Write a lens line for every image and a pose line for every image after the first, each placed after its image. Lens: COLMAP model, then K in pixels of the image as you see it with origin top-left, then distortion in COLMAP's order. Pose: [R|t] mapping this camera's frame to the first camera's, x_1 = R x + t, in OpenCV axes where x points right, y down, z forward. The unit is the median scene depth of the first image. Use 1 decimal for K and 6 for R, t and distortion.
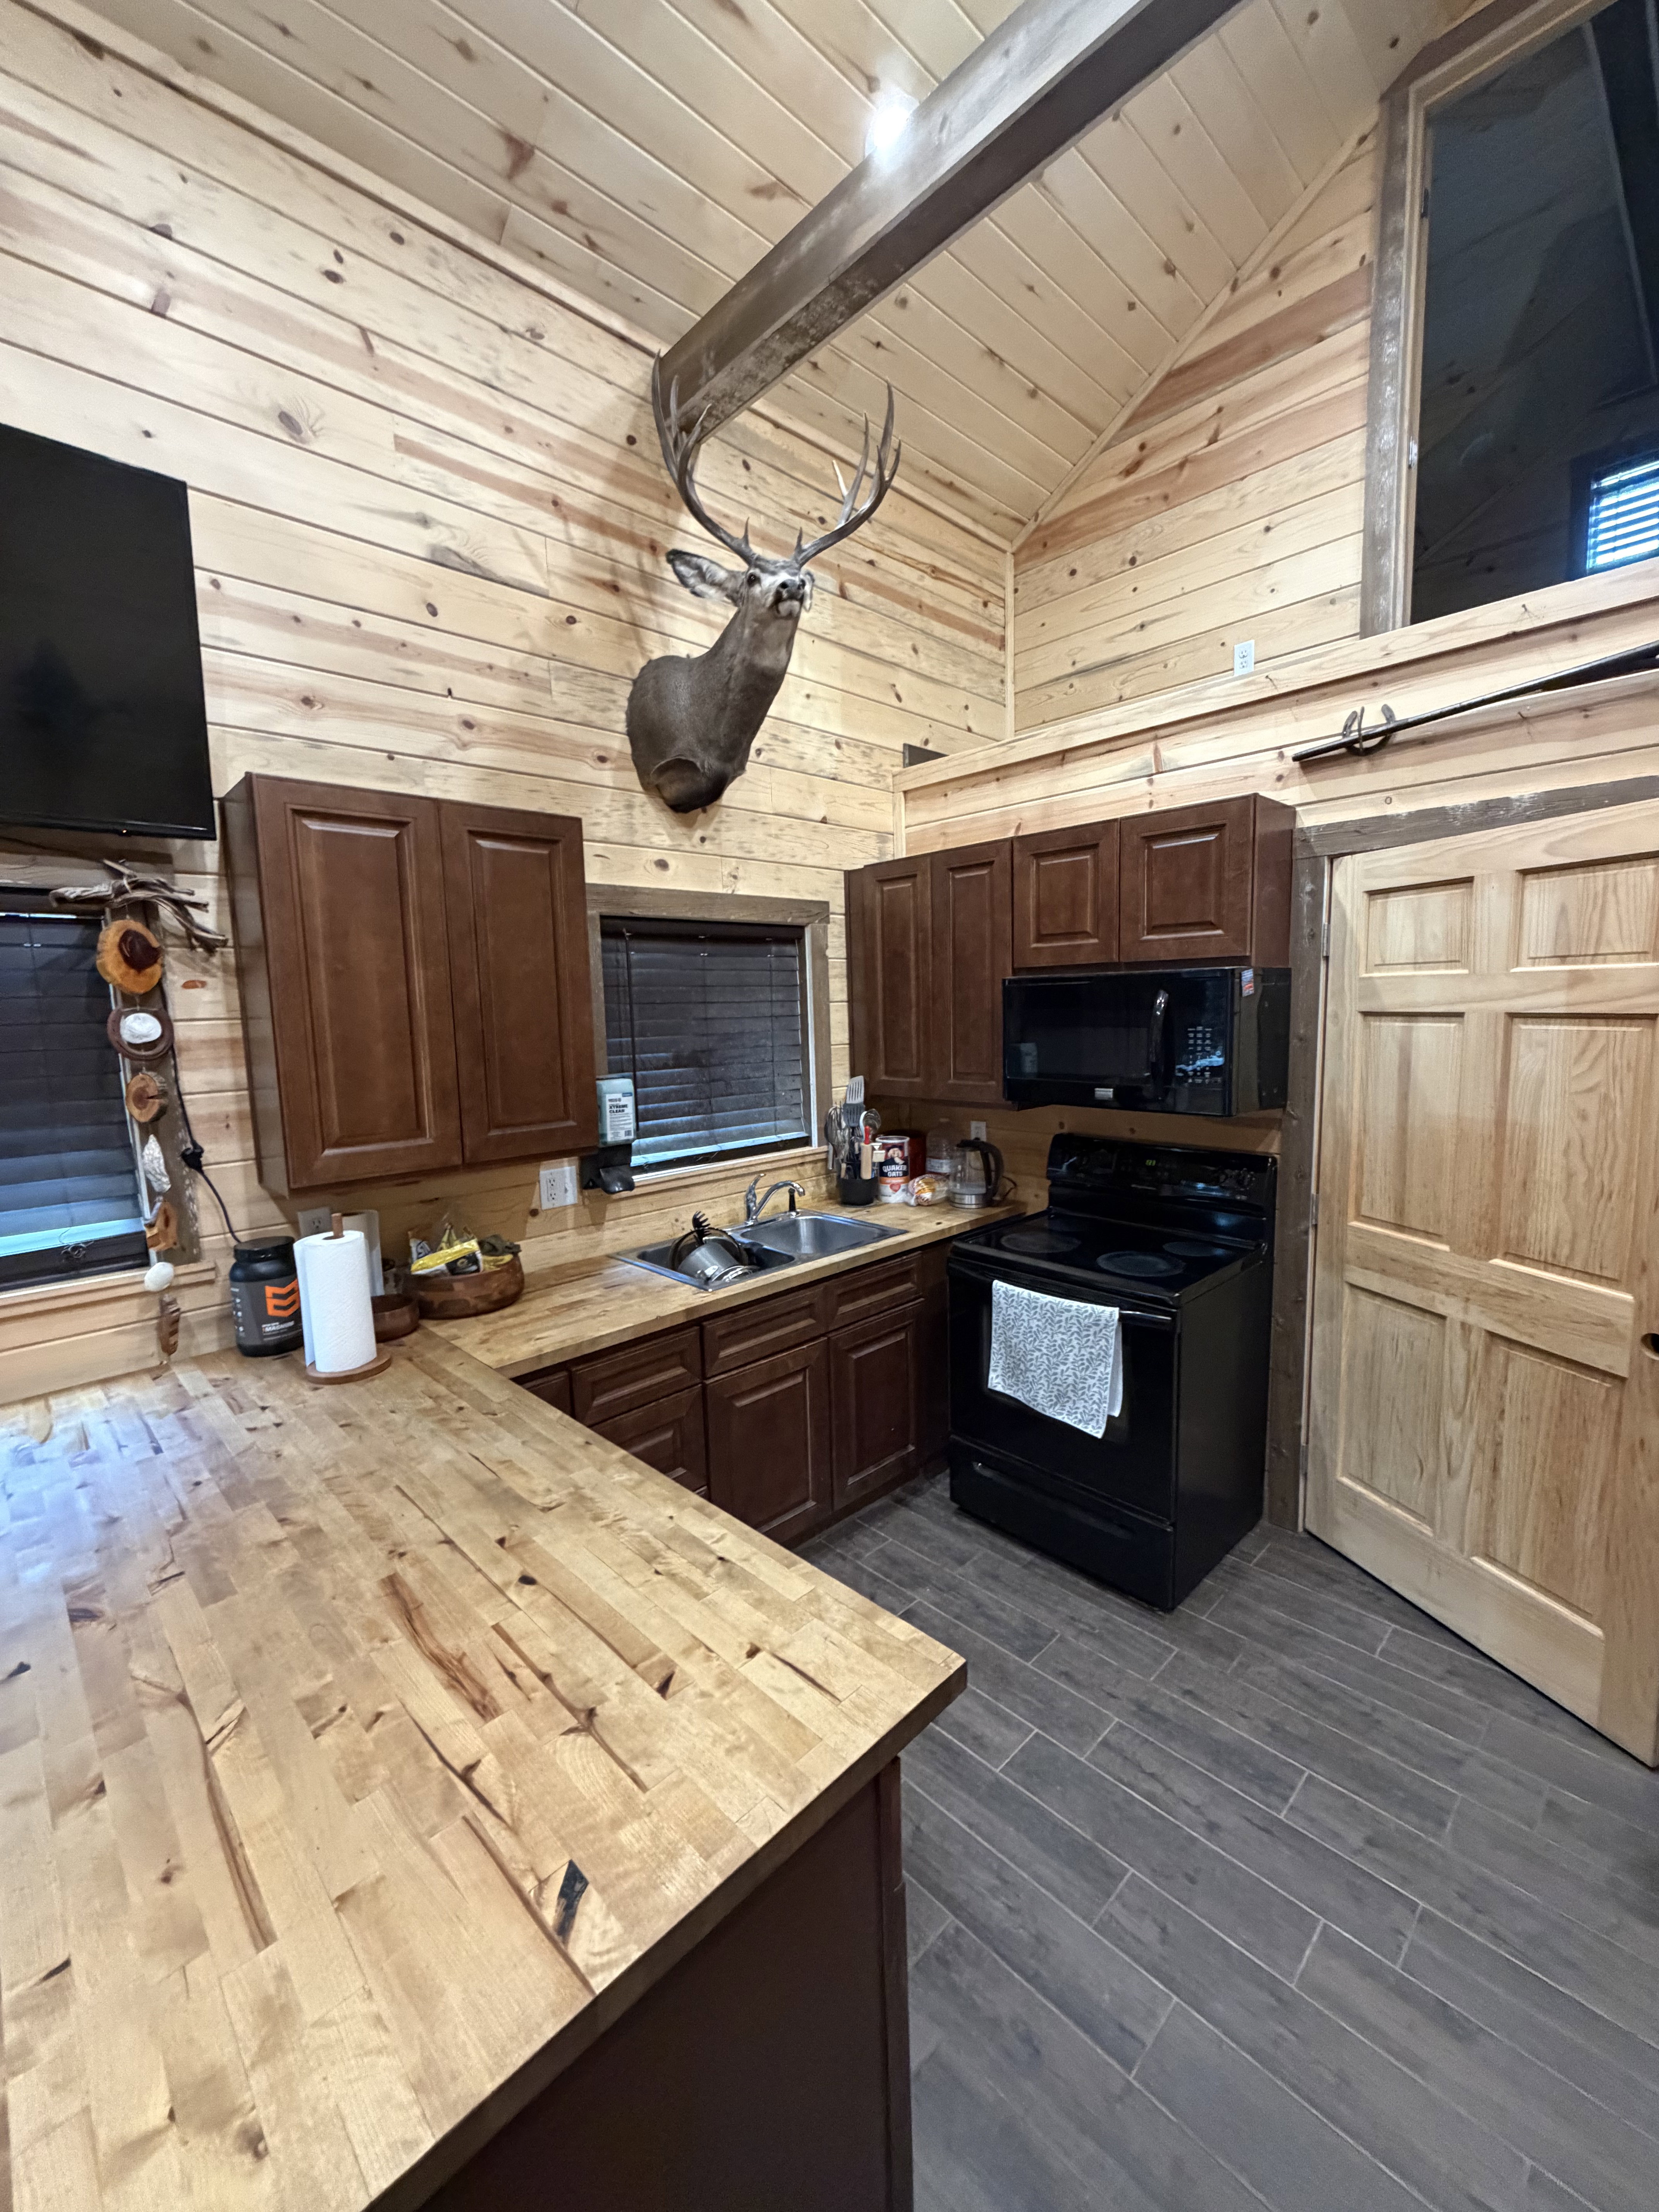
lens RADIAL K [[879.5, 0, 829.5], [0, 879.5, 1106.0], [0, 0, 1]] dist [-0.001576, 0.000237]
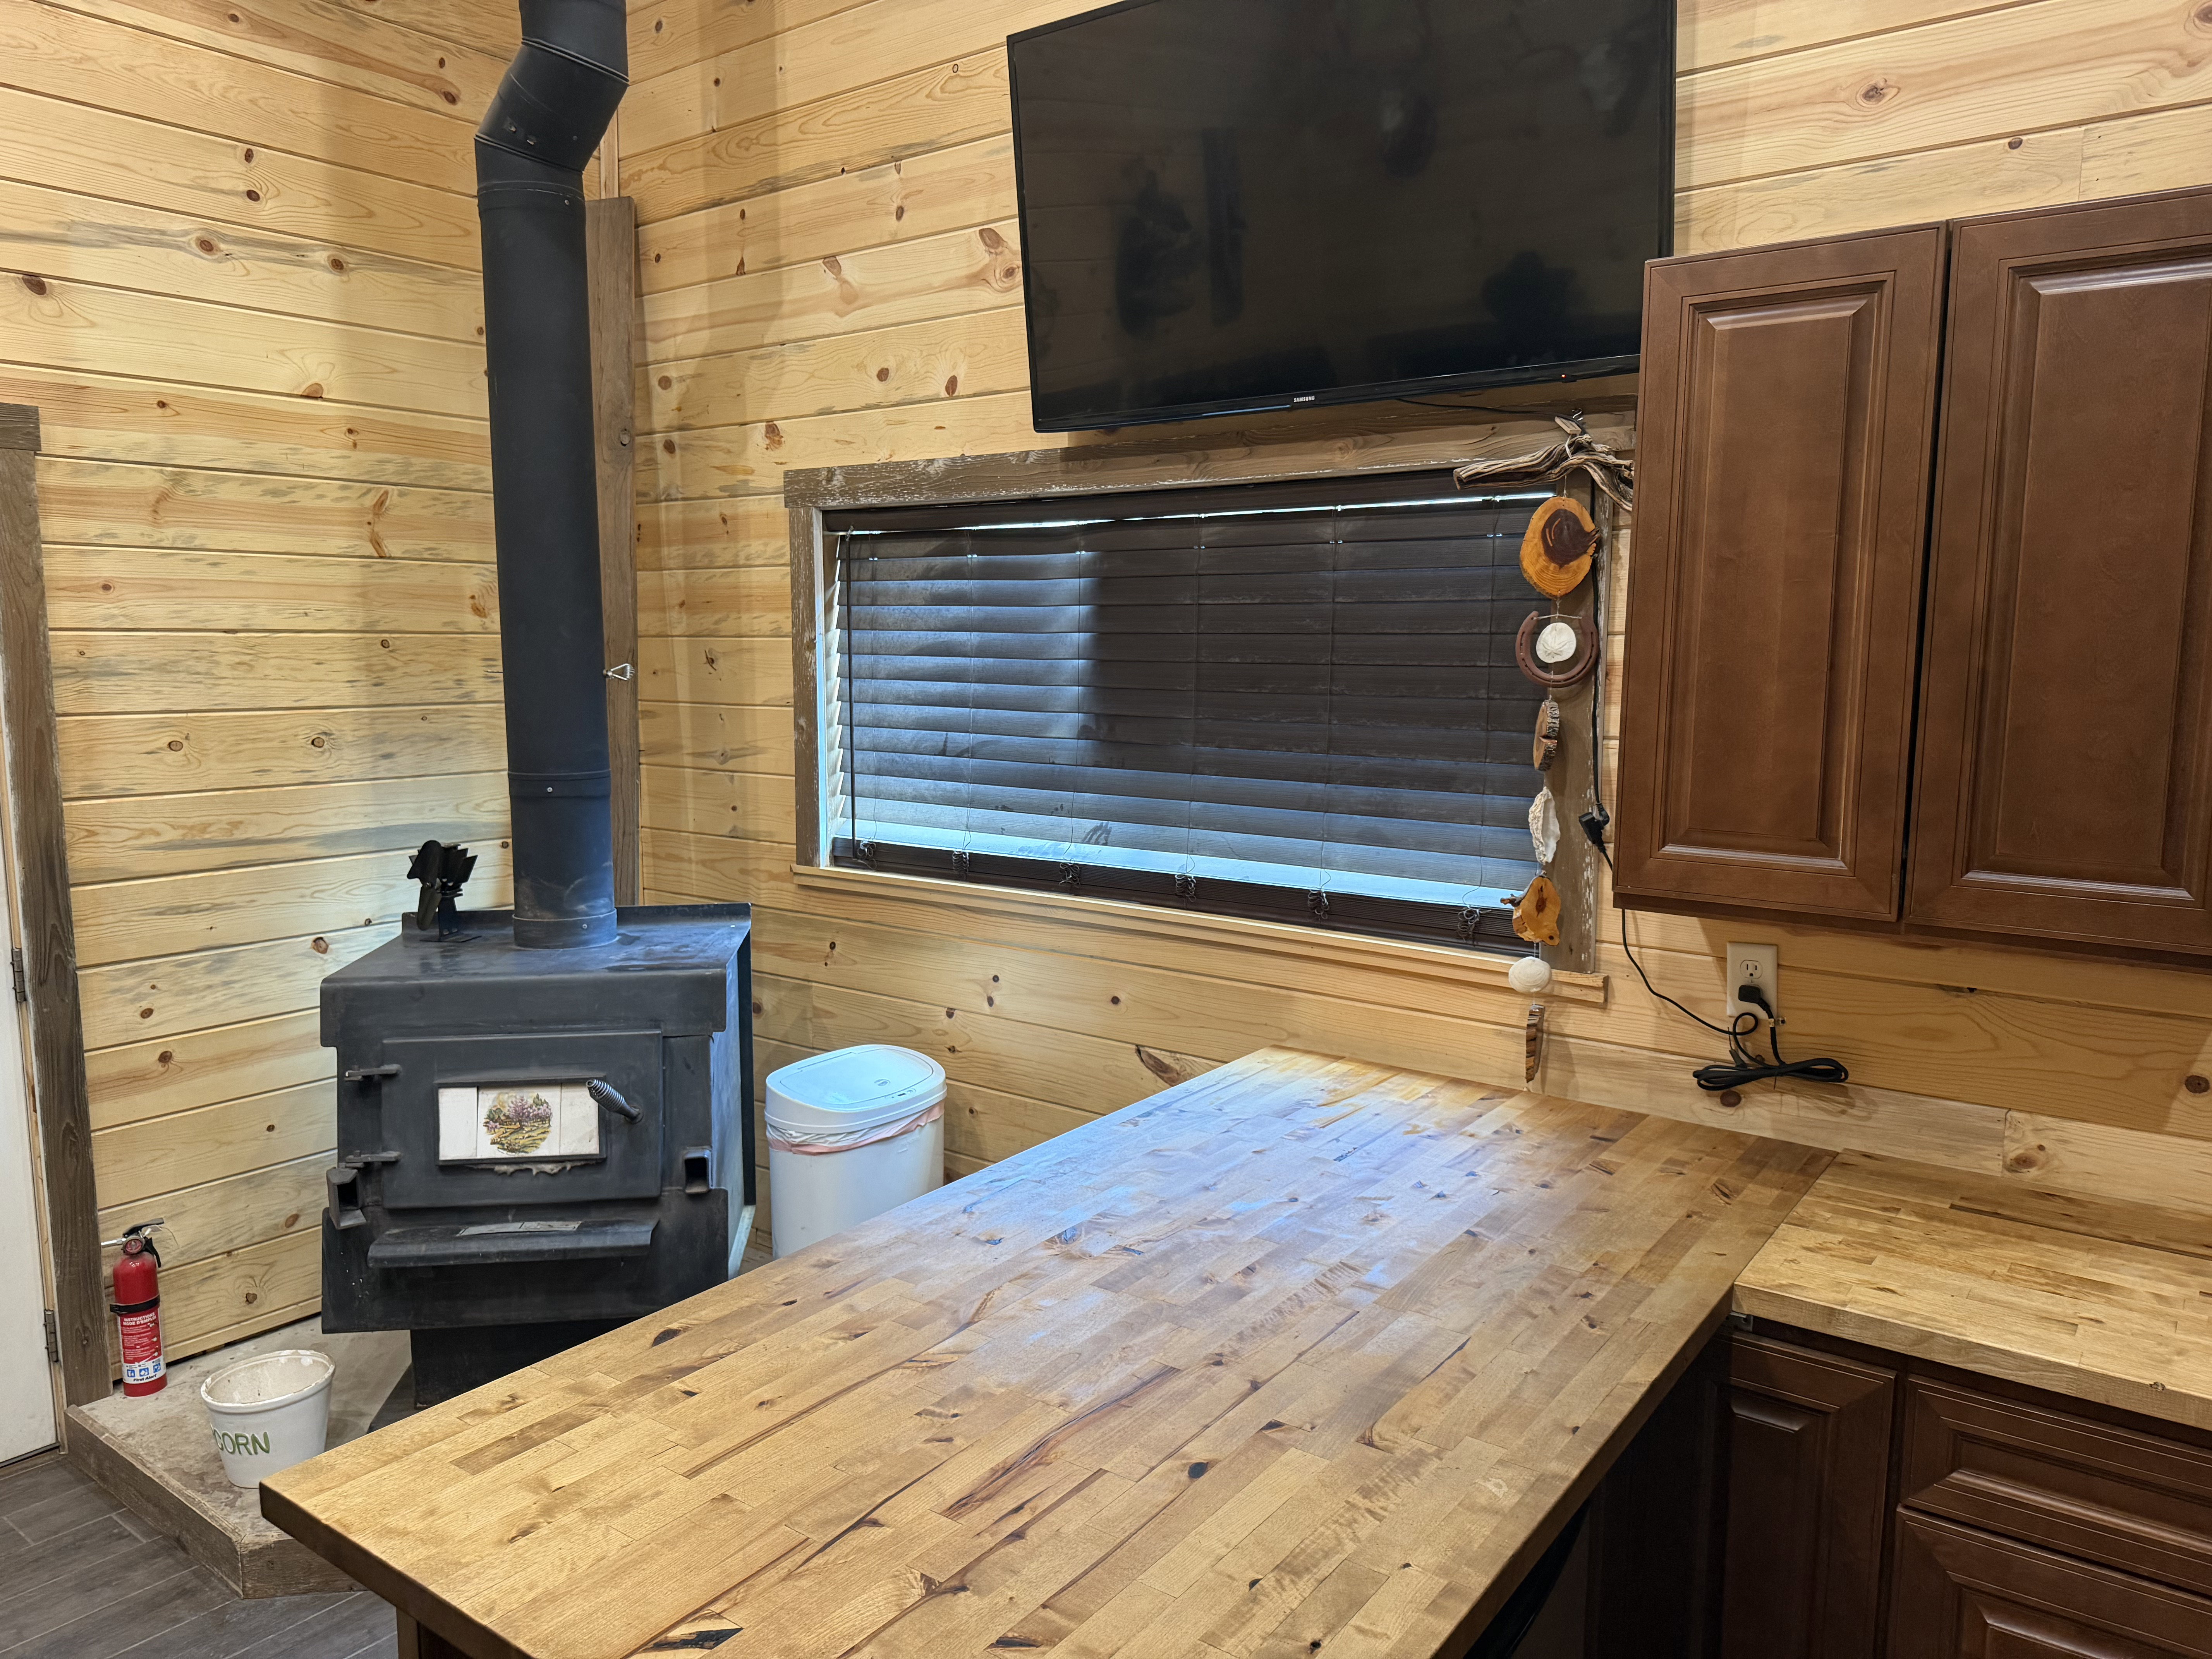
lens RADIAL K [[1543.0, 0, 1106.0], [0, 1543.0, 829.5], [0, 0, 1]] dist [0.097853, -0.153685]
pose [[0.153877, 0.154383, -0.975955, 0.482028], [-0.121130, 0.983216, 0.136433, -0.068489], [0.980637, 0.097223, 0.169995, 0.430218]]
